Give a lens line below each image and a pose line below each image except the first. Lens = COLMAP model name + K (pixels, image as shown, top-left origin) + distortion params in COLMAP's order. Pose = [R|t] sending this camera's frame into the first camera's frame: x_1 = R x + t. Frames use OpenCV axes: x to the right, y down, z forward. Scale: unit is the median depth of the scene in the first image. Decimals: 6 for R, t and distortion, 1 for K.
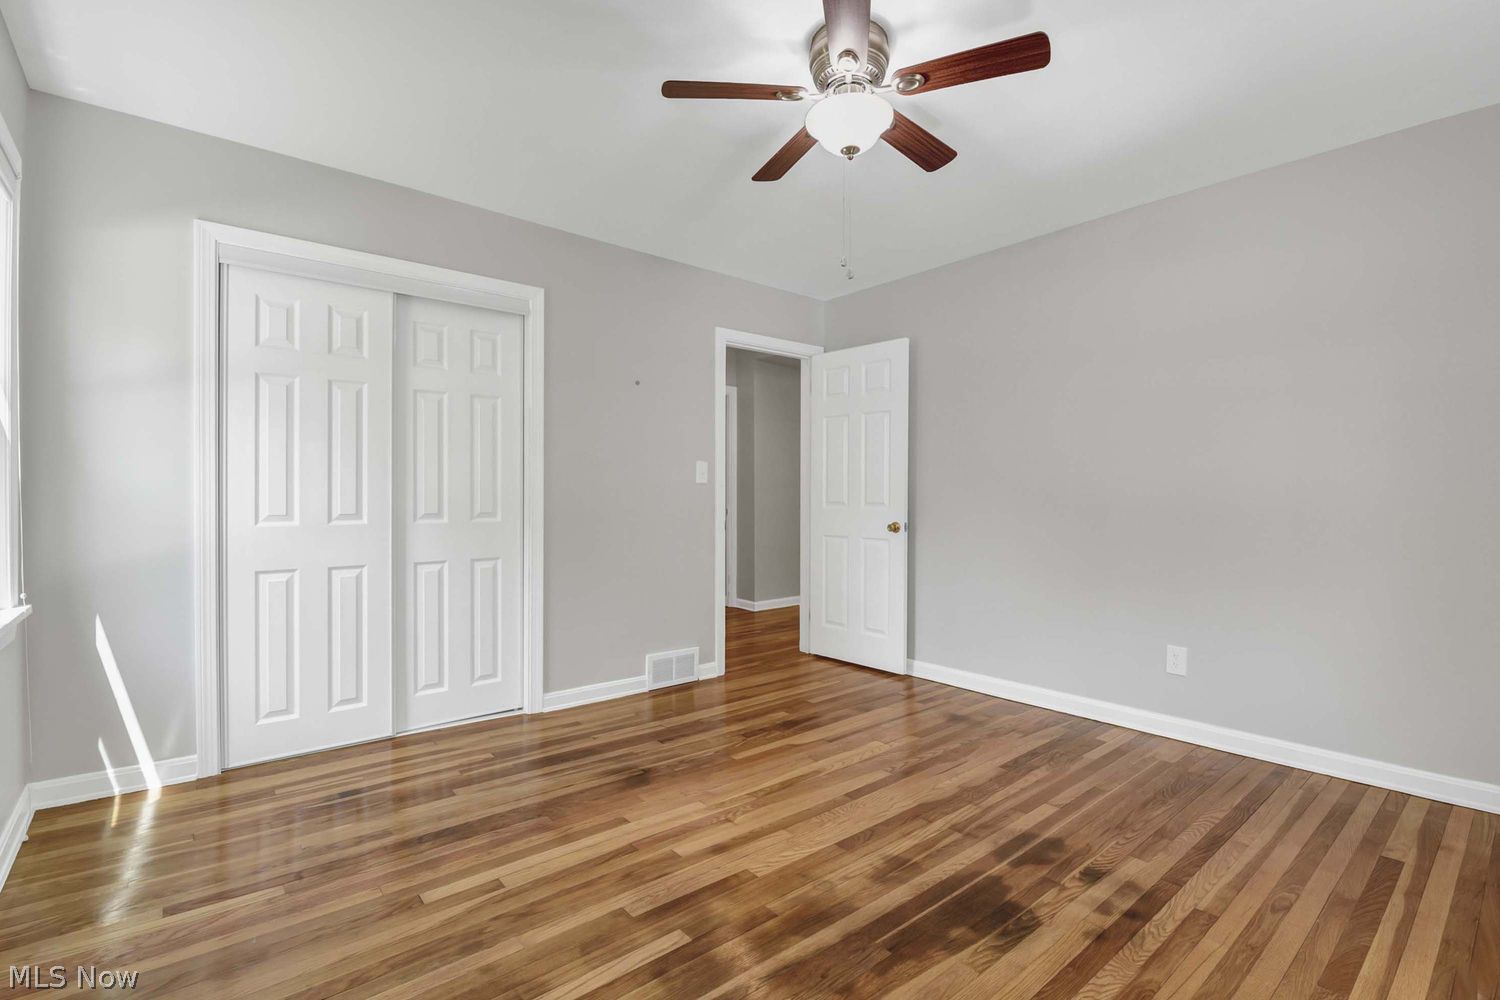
lens RADIAL K [[689.6, 0, 751.9], [0, 689.6, 504.5], [0, 0, 1]] dist [-0.002312, -0.008142]
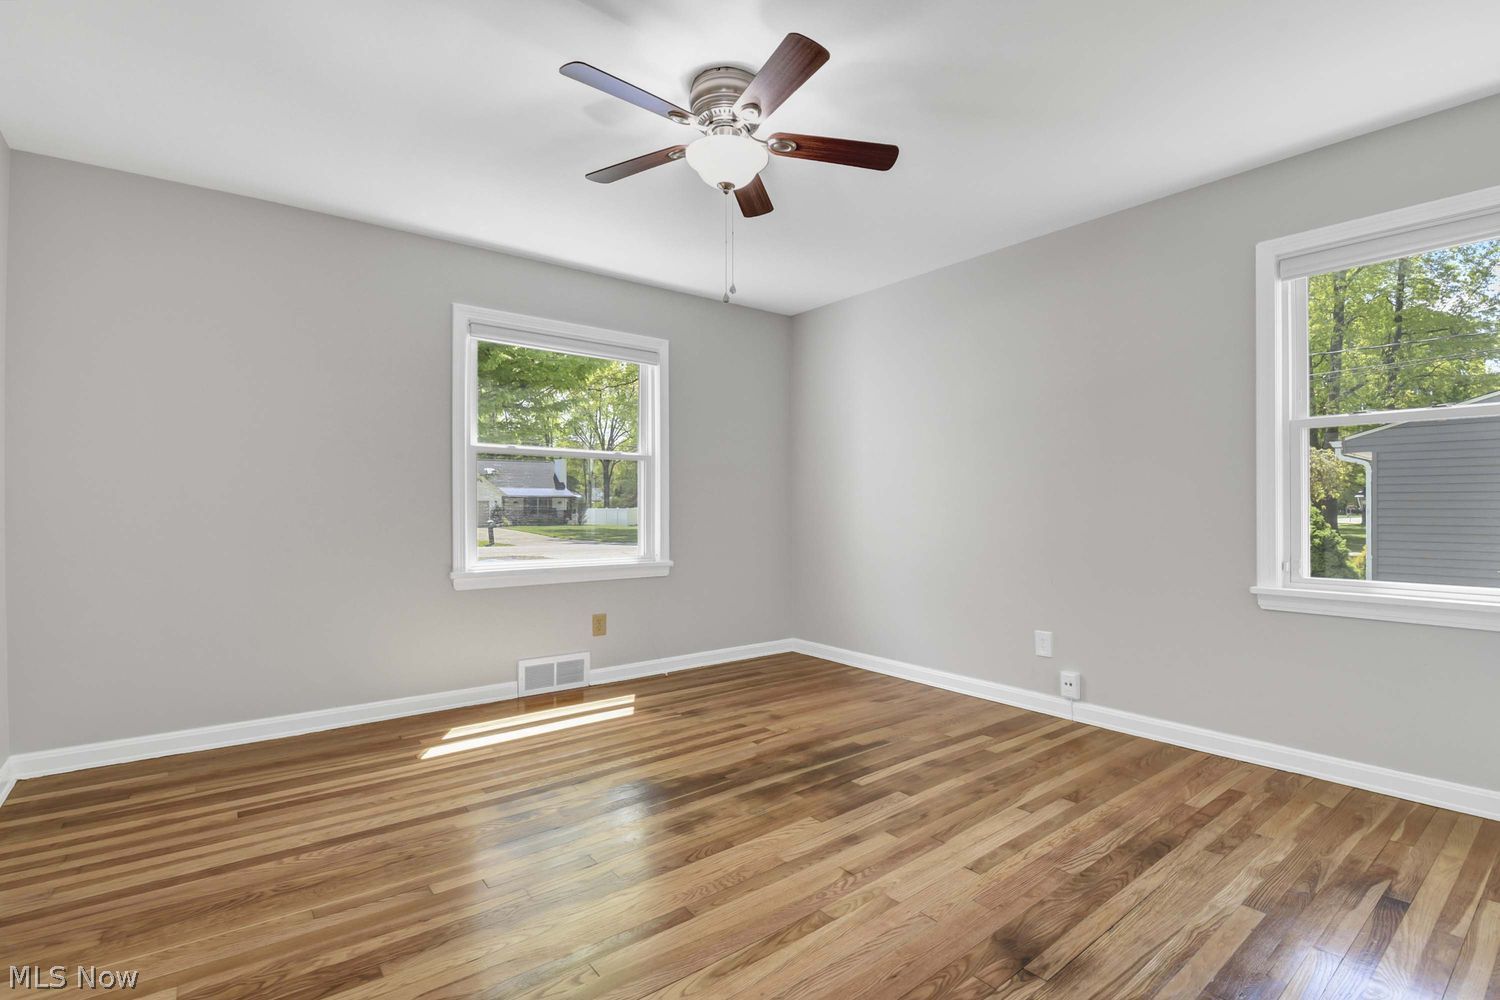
lens RADIAL K [[689.6, 0, 752.3], [0, 689.6, 497.0], [0, 0, 1]] dist [-0.002312, -0.008142]
pose [[-0.999342, -0.001251, 0.036242, 0.063612], [-0.001127, 0.999993, 0.003440, -0.002400], [-0.036246, 0.003396, -0.999337, 2.081376]]
